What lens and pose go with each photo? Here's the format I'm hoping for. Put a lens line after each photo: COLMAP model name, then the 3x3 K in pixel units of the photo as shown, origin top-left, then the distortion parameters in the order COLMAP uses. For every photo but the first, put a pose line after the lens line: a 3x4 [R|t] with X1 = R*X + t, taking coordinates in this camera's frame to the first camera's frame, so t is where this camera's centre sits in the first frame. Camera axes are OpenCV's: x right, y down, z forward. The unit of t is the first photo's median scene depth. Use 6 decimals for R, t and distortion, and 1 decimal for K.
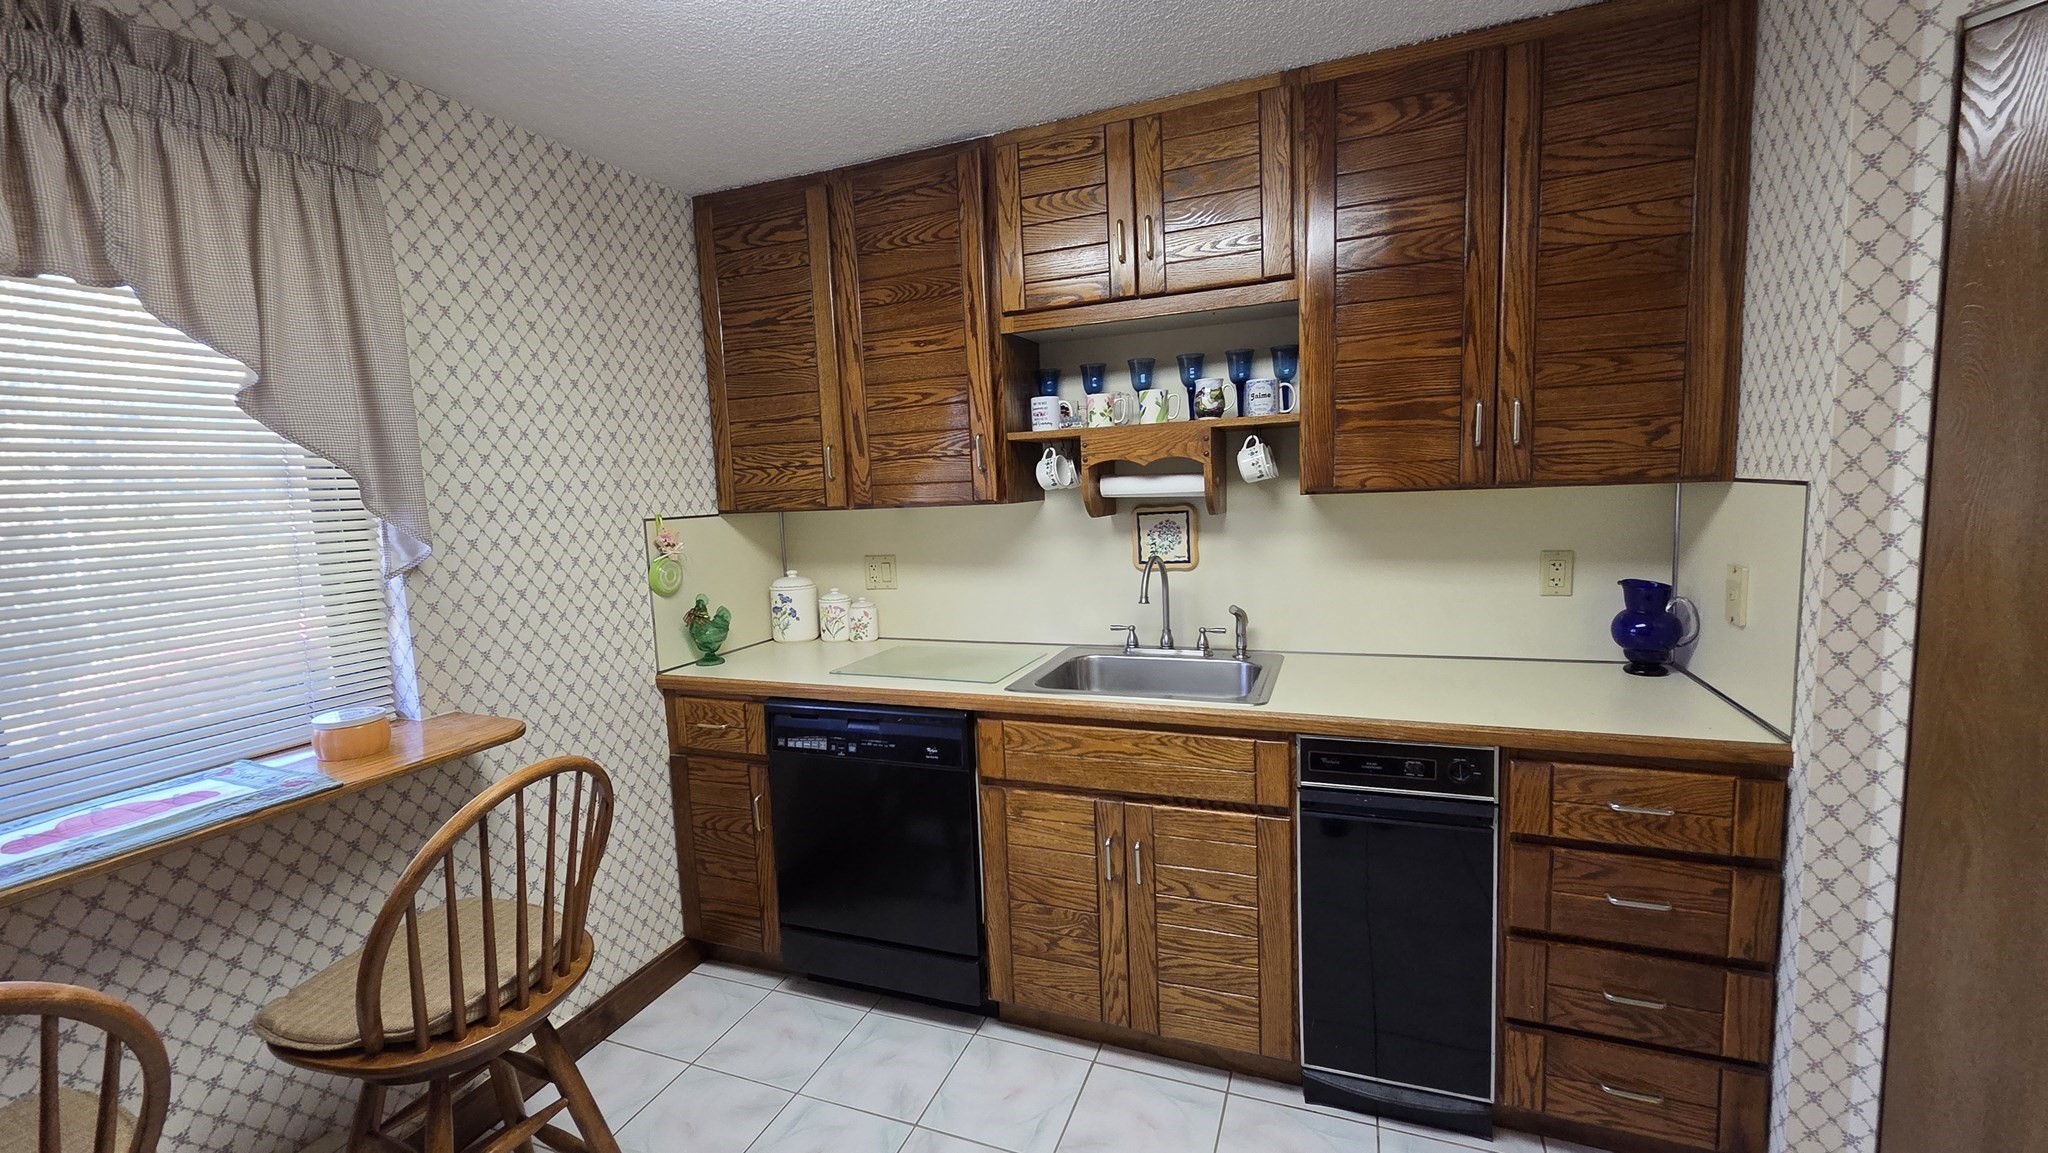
lens RADIAL K [[831.3, 0, 1019.7], [0, 831.3, 574.8], [0, 0, 1]] dist [0.002872, -0.000514]
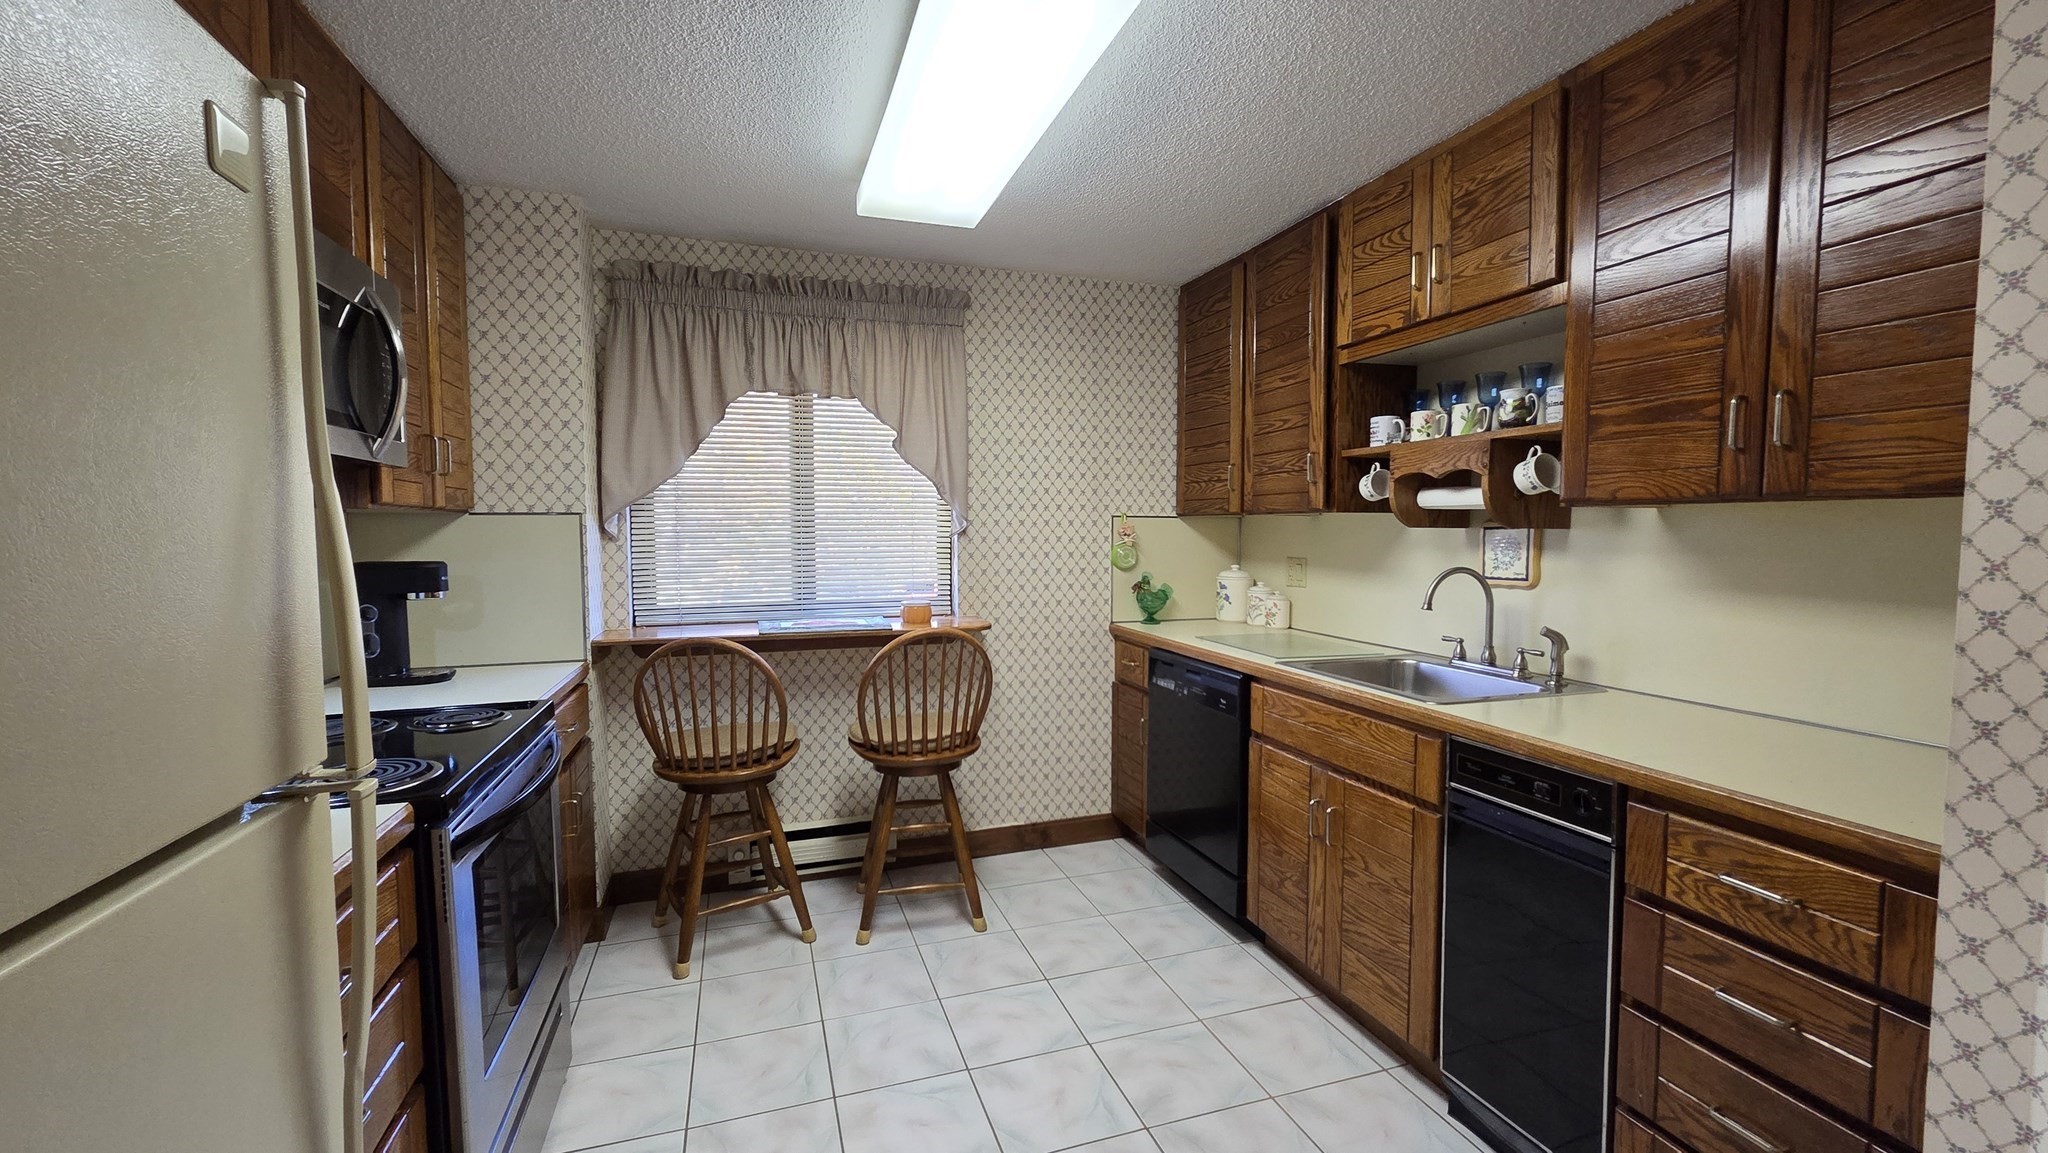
lens RADIAL K [[831.3, 0, 1019.7], [0, 831.3, 574.8], [0, 0, 1]] dist [0.002872, -0.000514]
pose [[0.639464, 0.086499, -0.763939, 0.676996], [-0.112465, 0.993486, 0.018350, 0.032721], [0.760550, 0.074182, 0.645027, -0.071328]]
